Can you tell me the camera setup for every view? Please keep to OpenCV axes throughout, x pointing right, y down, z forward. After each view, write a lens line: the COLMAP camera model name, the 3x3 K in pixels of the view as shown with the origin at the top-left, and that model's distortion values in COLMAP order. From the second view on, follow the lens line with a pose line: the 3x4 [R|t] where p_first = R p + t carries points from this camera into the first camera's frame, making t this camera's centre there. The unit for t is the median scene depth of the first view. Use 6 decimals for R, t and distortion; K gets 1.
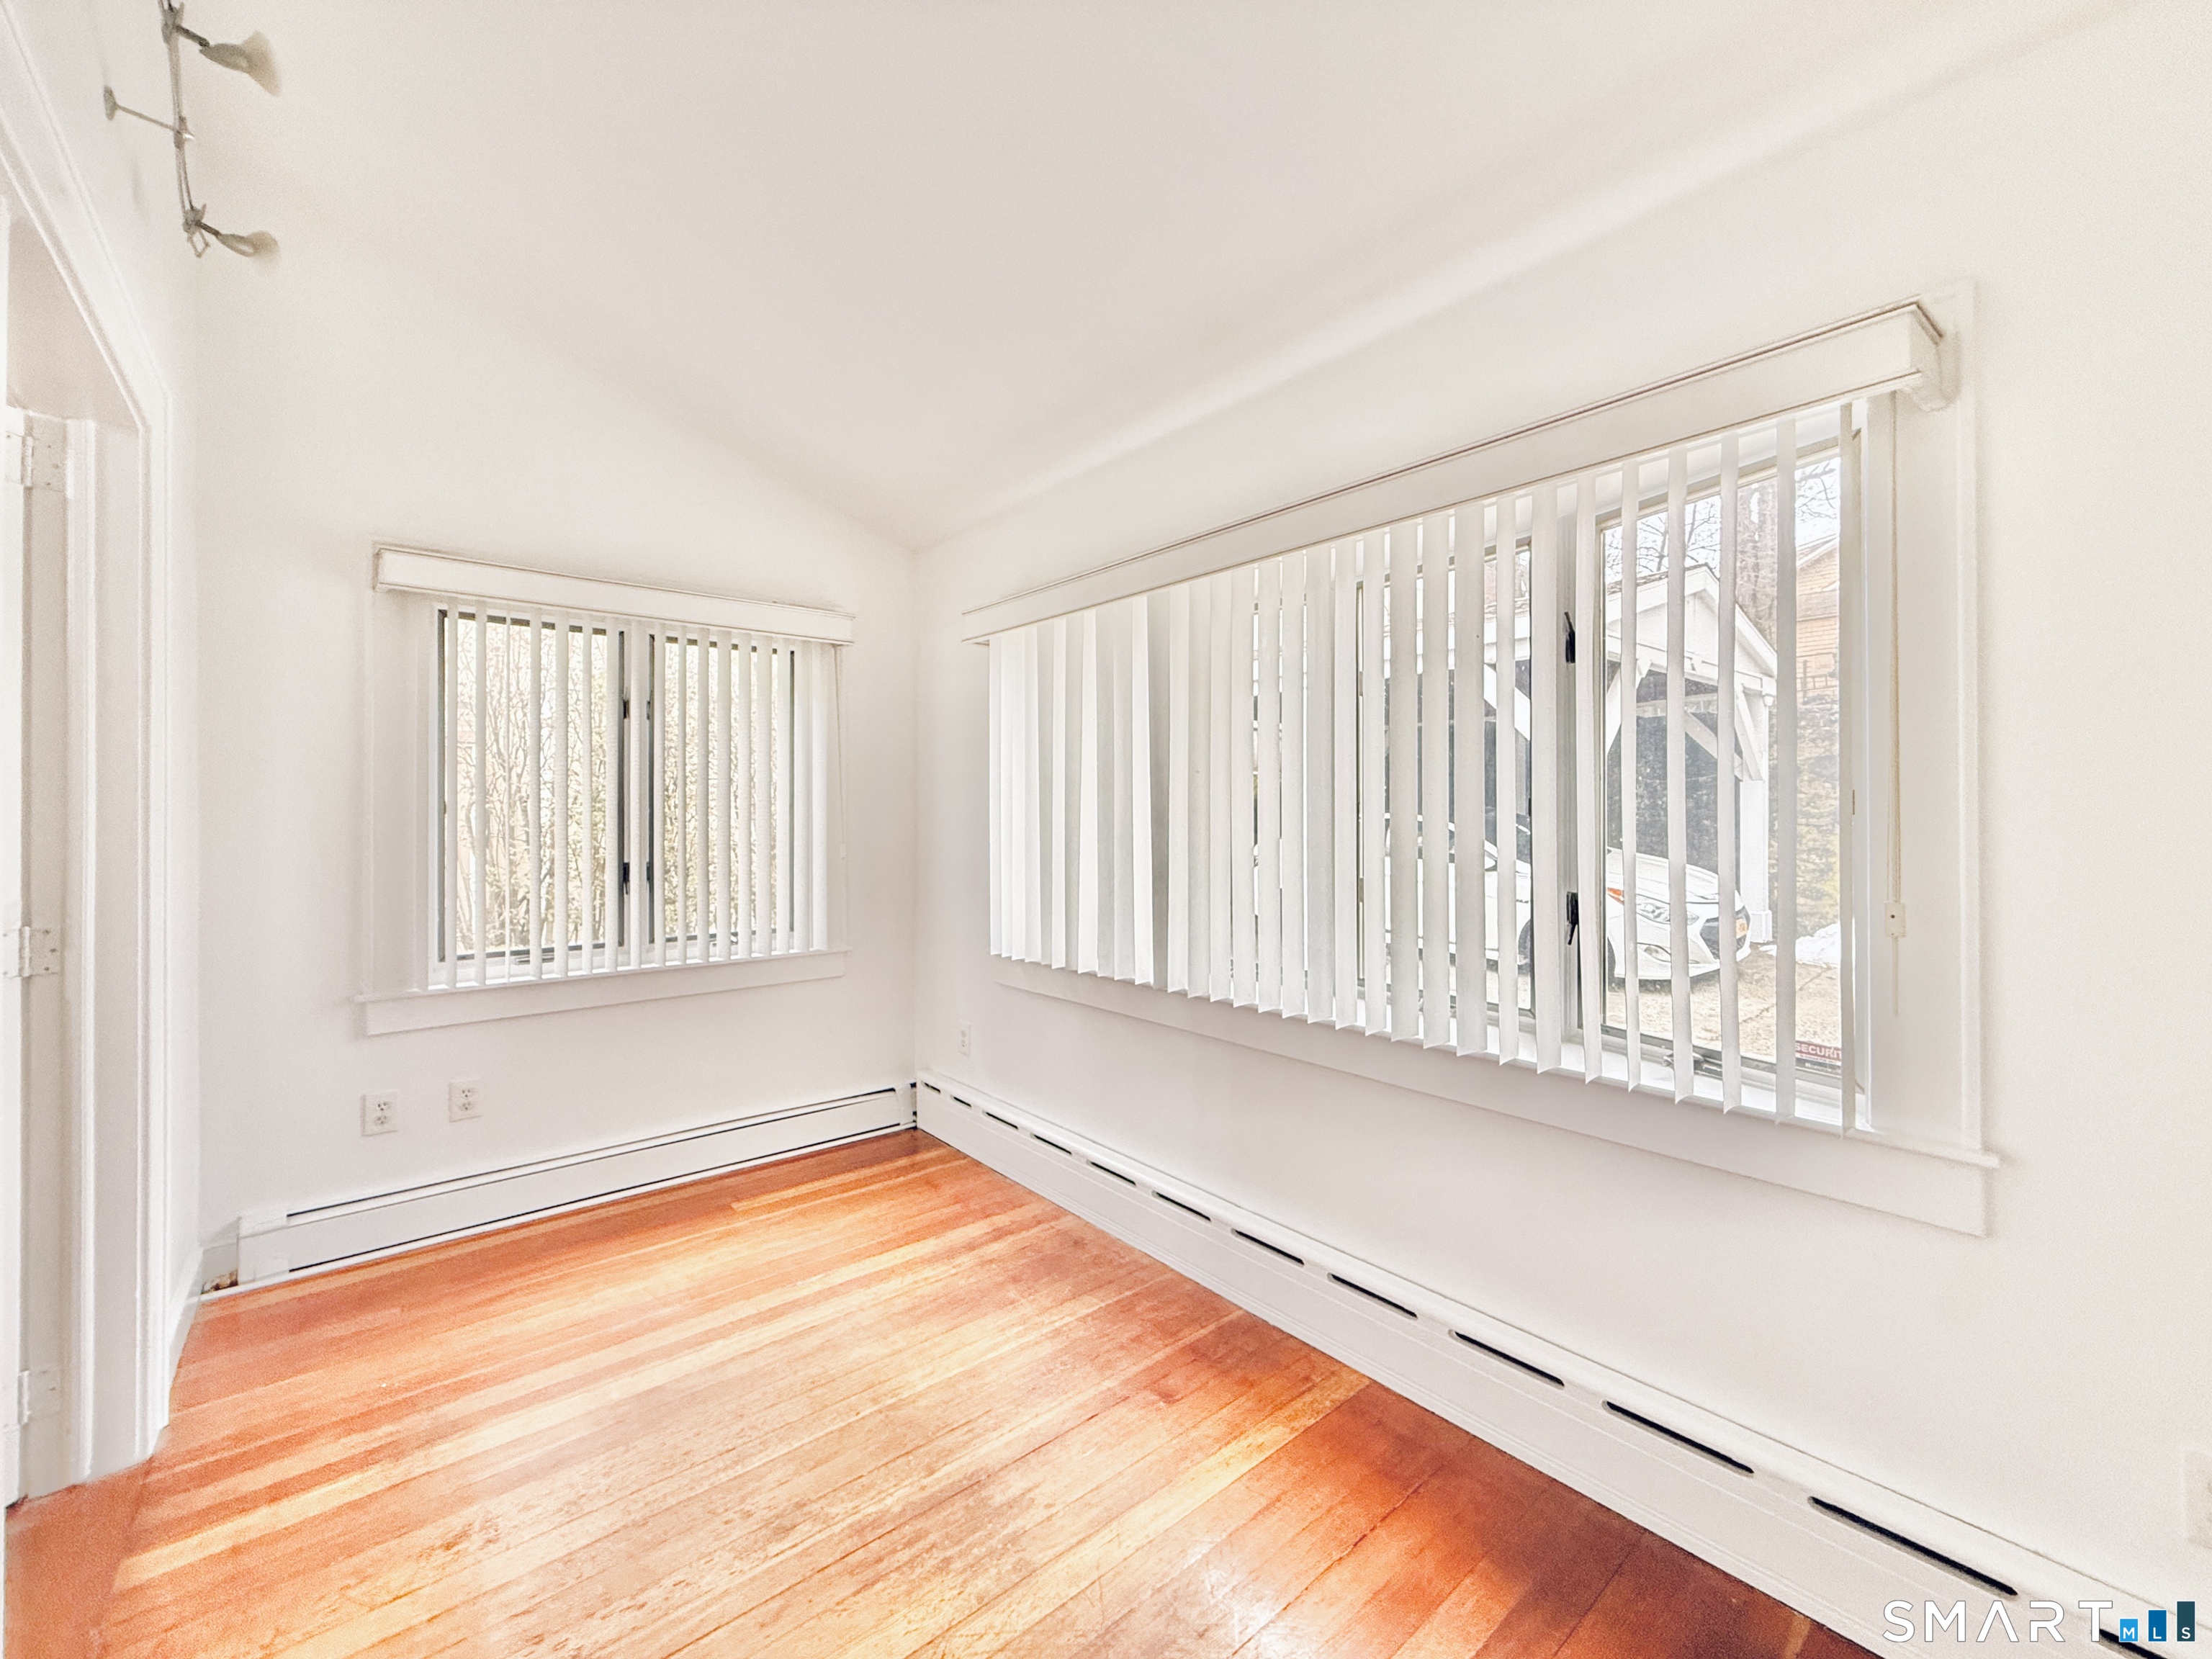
lens RADIAL K [[900.9, 0, 1105.7], [0, 900.9, 794.7], [0, 0, 1]] dist [0.014596, 0.000071]
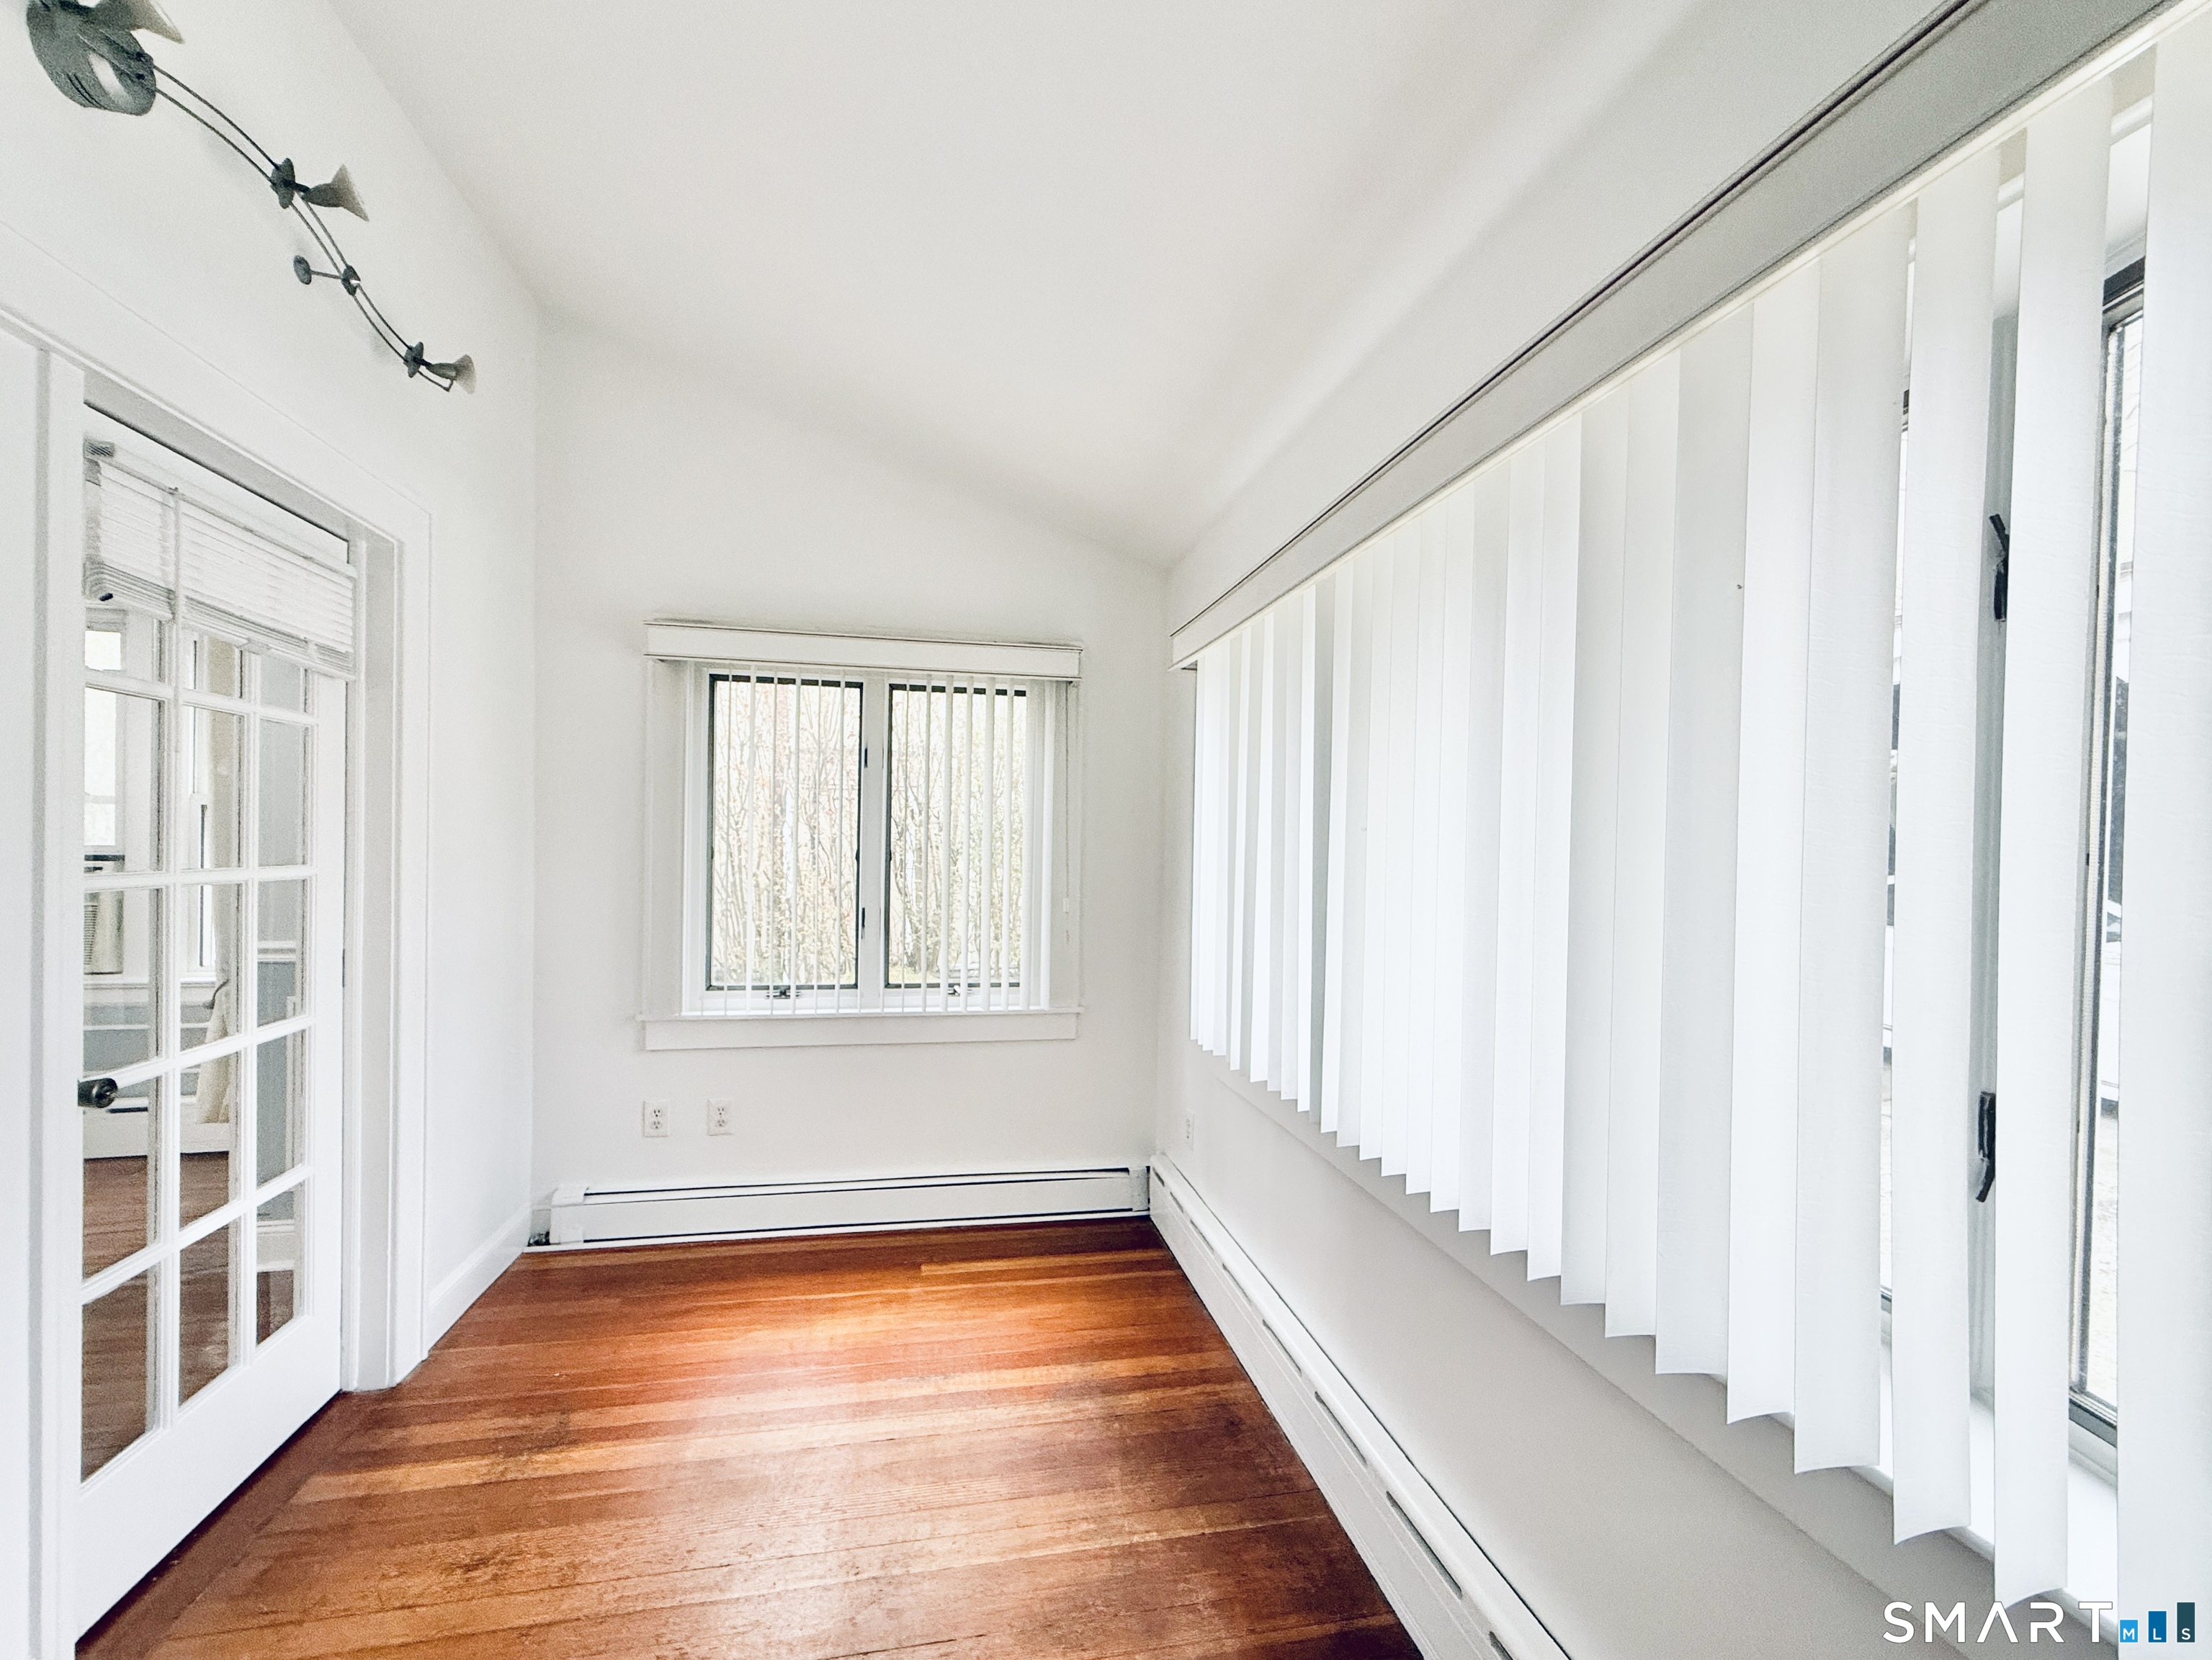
lens RADIAL K [[910.9, 0, 1106.0], [0, 910.9, 830.0], [0, 0, 1]] dist [0.000455, -0.000107]
pose [[0.882064, 0.001656, -0.471126, 0.238768], [-0.007864, 0.999906, -0.011208, -0.003240], [0.471064, 0.013591, 0.881994, 0.253119]]
